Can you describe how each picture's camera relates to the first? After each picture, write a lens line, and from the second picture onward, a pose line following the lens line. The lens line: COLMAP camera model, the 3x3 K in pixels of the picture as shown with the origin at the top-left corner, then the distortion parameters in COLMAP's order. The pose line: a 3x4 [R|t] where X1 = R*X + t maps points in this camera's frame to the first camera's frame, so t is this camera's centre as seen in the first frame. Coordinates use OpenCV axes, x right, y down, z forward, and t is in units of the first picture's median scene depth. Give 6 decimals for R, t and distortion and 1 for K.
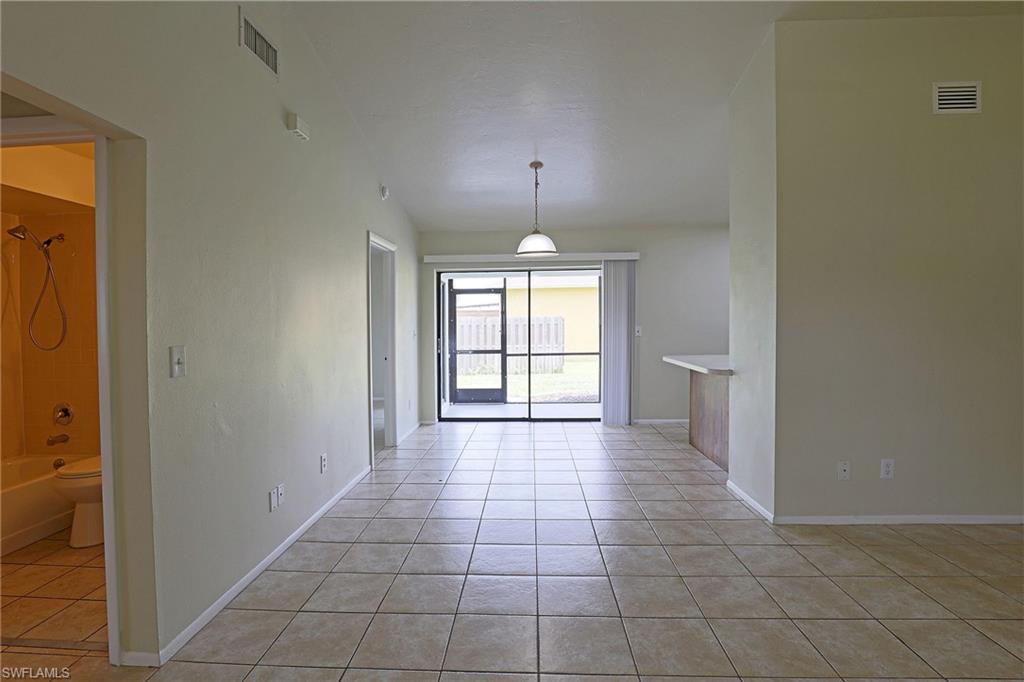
lens RADIAL K [[489.2, 0, 500.1], [0, 489.2, 327.0], [0, 0, 1]] dist [-0.039802, 0.005967]
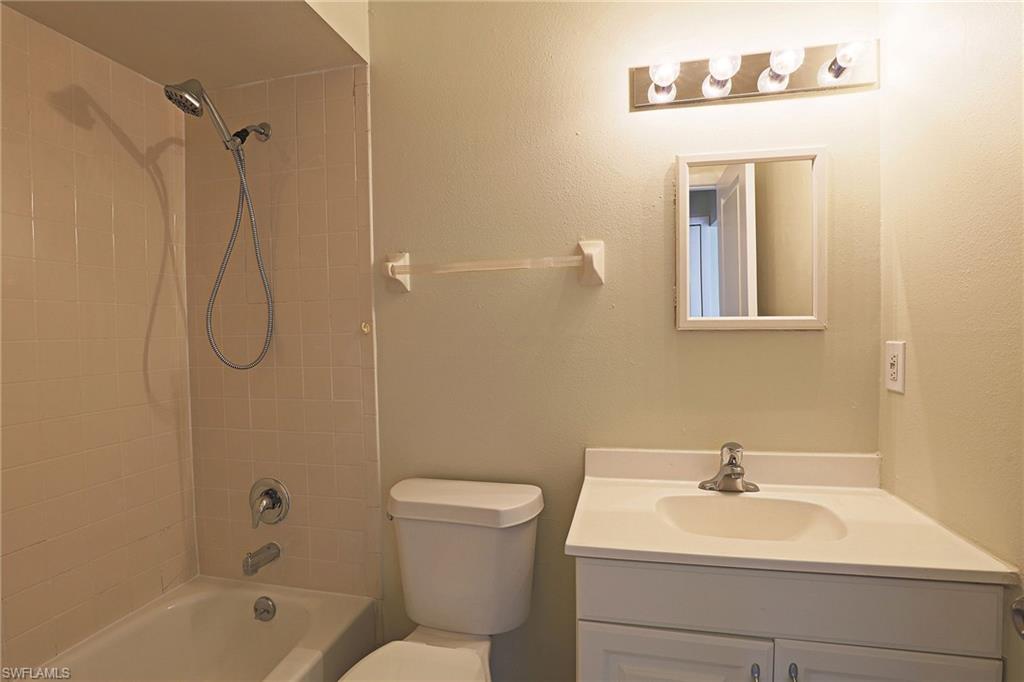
lens RADIAL K [[489.2, 0, 512.7], [0, 489.2, 344.2], [0, 0, 1]] dist [-0.039802, 0.005967]
pose [[0.984700, -0.001264, -0.174256, -0.596879], [0.002674, 0.999966, 0.007858, 0.021634], [0.174240, -0.008203, 0.984669, 0.567074]]
